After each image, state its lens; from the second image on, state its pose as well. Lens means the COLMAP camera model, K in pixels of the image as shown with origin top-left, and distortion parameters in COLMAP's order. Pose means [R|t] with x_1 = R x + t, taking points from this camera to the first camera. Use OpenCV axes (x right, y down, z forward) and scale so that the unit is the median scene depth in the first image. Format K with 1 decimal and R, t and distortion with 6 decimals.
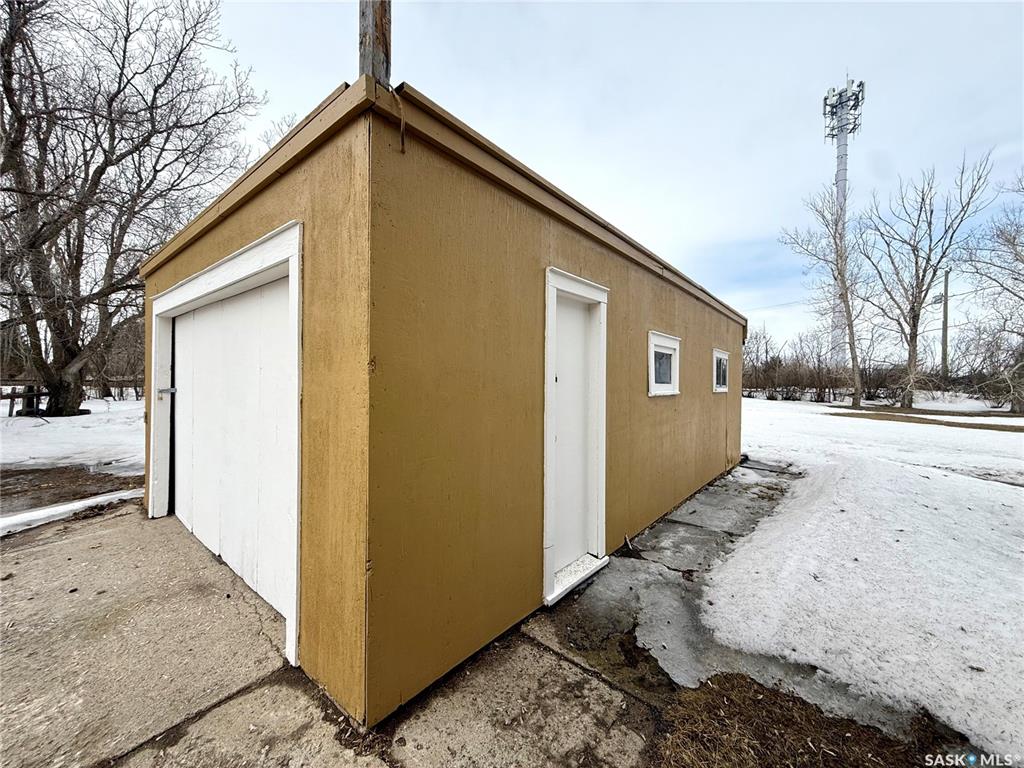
lens RADIAL K [[407.1, 0, 509.2], [0, 407.1, 383.8], [0, 0, 1]] dist [0.000477, -0.000792]
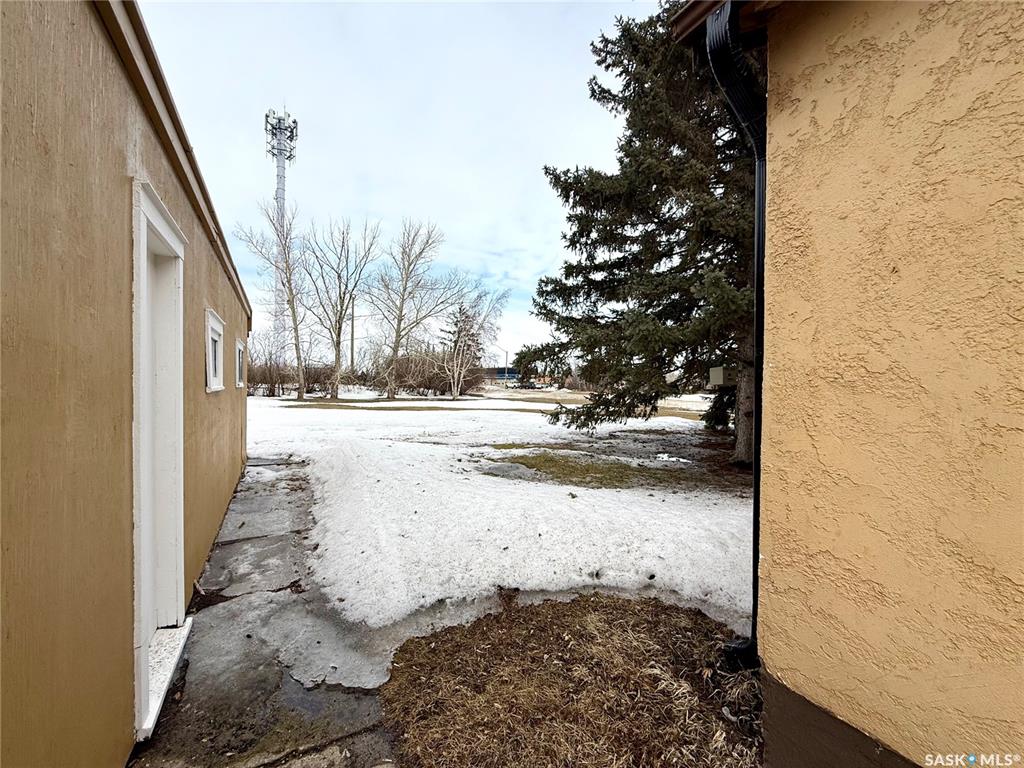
lens RADIAL K [[407.1, 0, 508.9], [0, 407.1, 385.1], [0, 0, 1]] dist [0.000477, -0.000792]
pose [[0.354817, -0.011173, 0.934869, -0.178546], [-0.000448, 0.999926, 0.012121, 0.006428], [-0.934936, -0.004720, 0.354786, 0.182056]]
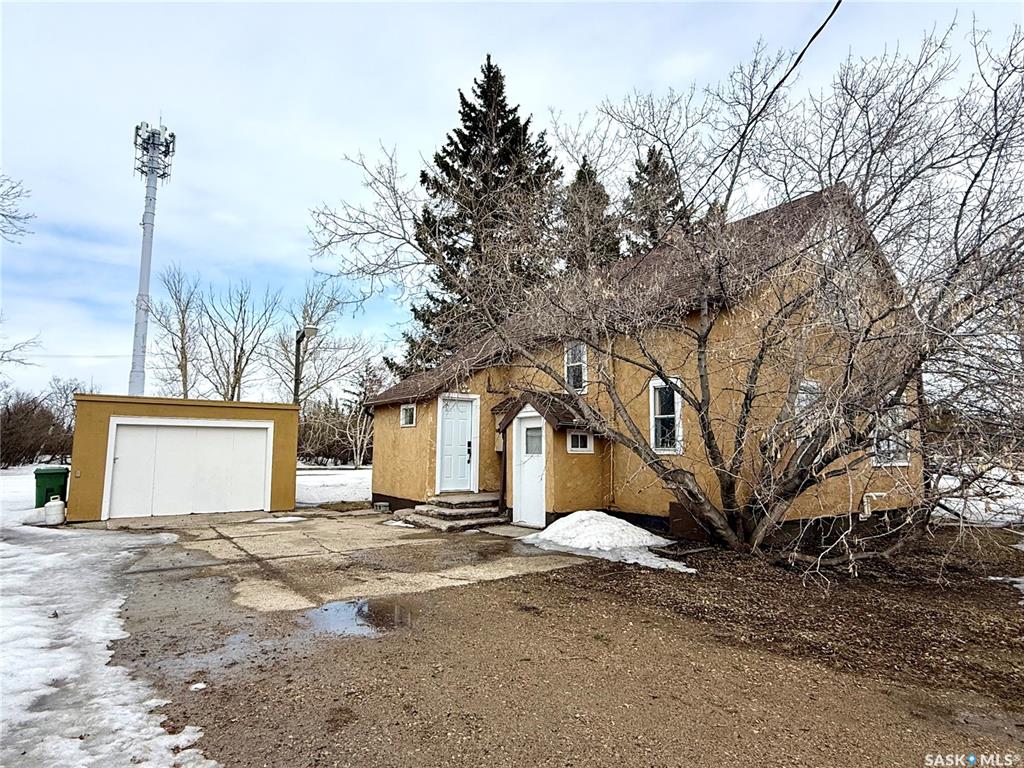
lens RADIAL K [[598.2, 0, 515.1], [0, 598.2, 384.0], [0, 0, 1]] dist [0.000148, -0.001193]
pose [[0.254640, 0.095116, 0.962347, -3.138122], [0.005035, 0.995007, -0.099676, -0.054071], [-0.967023, 0.030227, 0.252890, -1.676546]]
